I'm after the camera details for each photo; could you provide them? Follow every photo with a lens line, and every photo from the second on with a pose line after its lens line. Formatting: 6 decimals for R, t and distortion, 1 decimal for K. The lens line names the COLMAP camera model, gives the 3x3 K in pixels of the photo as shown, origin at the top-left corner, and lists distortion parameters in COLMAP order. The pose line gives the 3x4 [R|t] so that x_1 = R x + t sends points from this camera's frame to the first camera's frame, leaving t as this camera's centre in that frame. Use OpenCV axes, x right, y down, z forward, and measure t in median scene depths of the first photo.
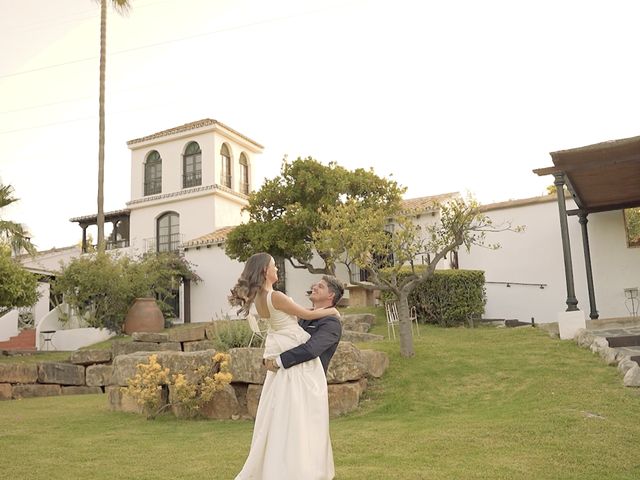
lens RADIAL K [[687.2, 0, 320.0], [0, 687.2, 240.0], [0, 0, 1]] dist [-0.111240, 0.094732]
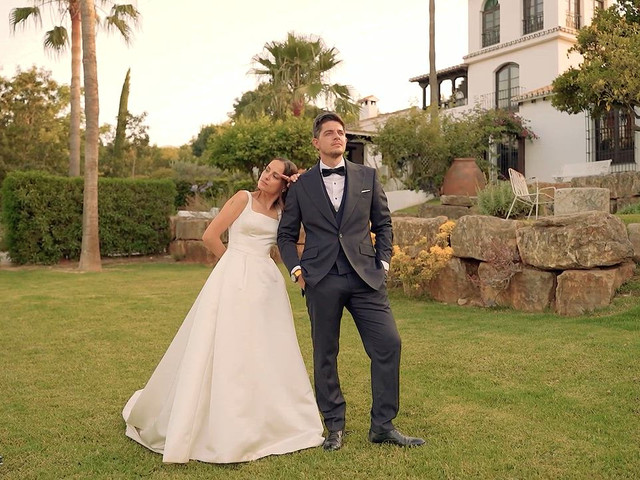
lens RADIAL K [[687.2, 0, 320.0], [0, 687.2, 240.0], [0, 0, 1]] dist [-0.111240, 0.094732]
pose [[0.850431, 0.045281, -0.524135, 0.064297], [0.060037, 0.981427, 0.182199, 0.013643], [0.522650, -0.186415, 0.831917, 0.108211]]
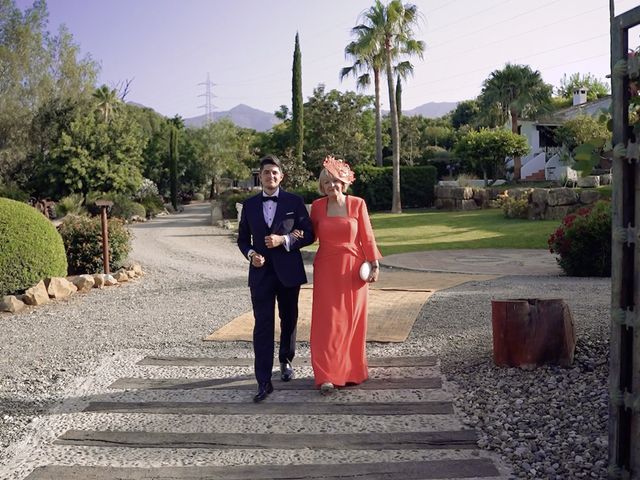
lens RADIAL K [[781.8, 0, 320.0], [0, 781.8, 240.0], [0, 0, 1]] dist [-0.120974, -0.001935]
pose [[0.611527, 0.068456, -0.788257, 0.658254], [0.142329, 0.970482, 0.194700, -0.122601], [0.778317, -0.231256, 0.583732, -0.493680]]
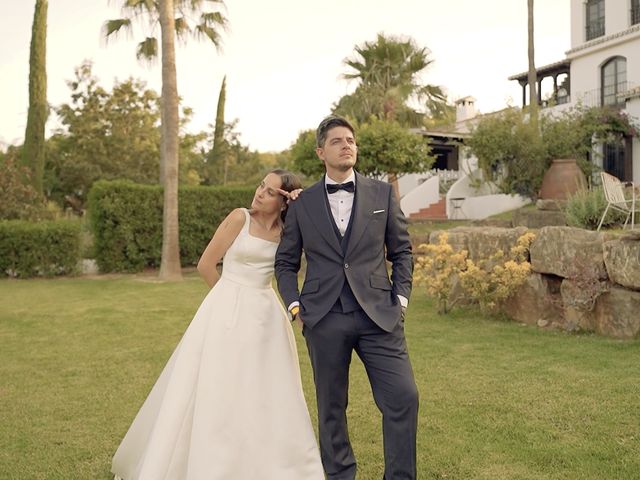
lens RADIAL K [[687.2, 0, 320.0], [0, 687.2, 240.0], [0, 0, 1]] dist [-0.111240, 0.094732]
pose [[0.761241, 0.040765, -0.647187, 0.066151], [0.088851, 0.982053, 0.166367, 0.014691], [0.642354, -0.184148, 0.743957, 0.140915]]
